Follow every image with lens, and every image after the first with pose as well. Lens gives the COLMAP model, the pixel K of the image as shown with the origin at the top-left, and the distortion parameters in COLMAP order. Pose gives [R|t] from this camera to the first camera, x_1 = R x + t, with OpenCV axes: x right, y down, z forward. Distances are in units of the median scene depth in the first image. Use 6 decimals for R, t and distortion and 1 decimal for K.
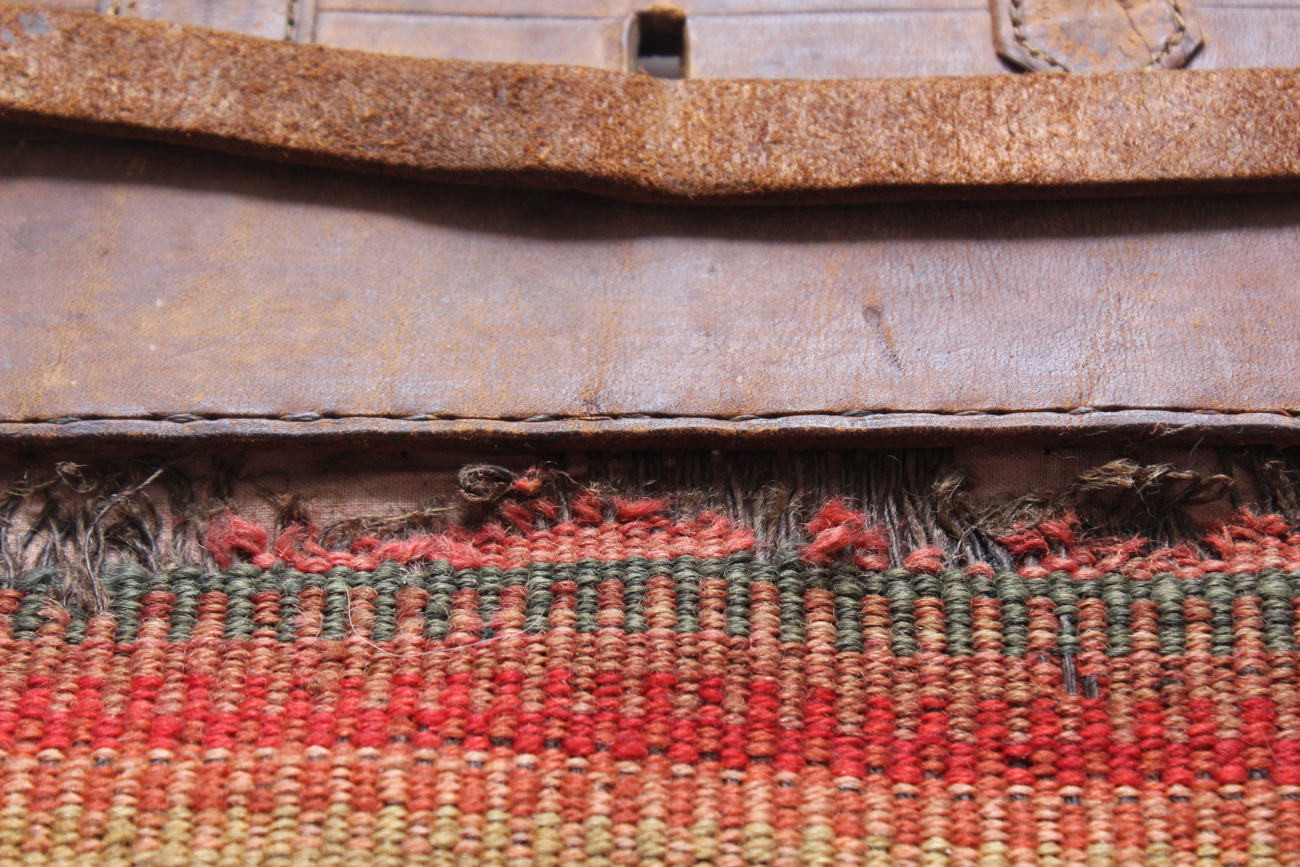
lens RADIAL K [[3290.5, 0, 650.0], [0, 3290.5, 433.5], [0, 0, 1]] dist [0.090445, 0.534094]
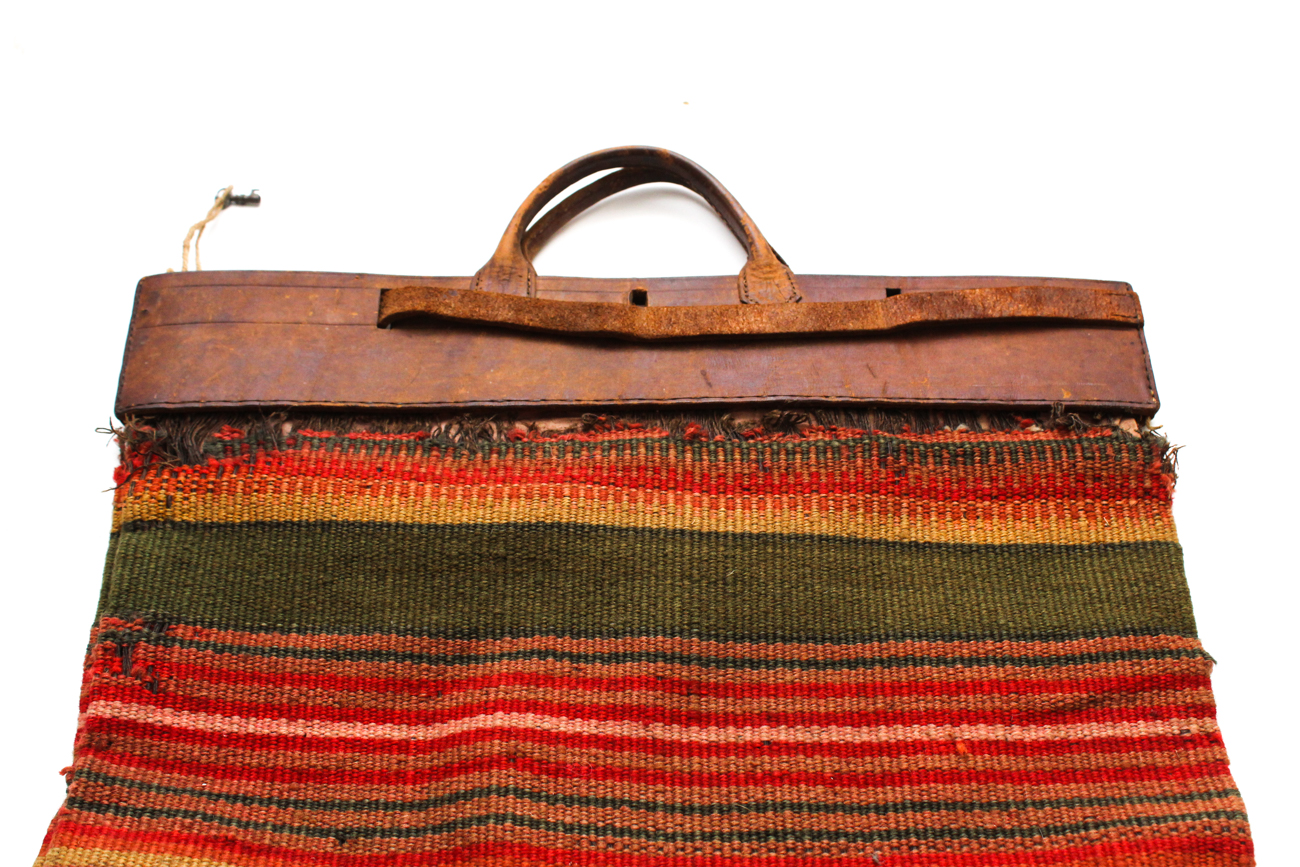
lens RADIAL K [[1659.9, 0, 650.0], [0, 1659.9, 433.5], [0, 0, 1]] dist [-0.161990, 0.520744]
pose [[0.999776, -0.008655, 0.019337, -0.021545], [0.011057, 0.991741, -0.127779, 0.256205], [-0.018071, 0.127965, 0.991614, -0.711805]]
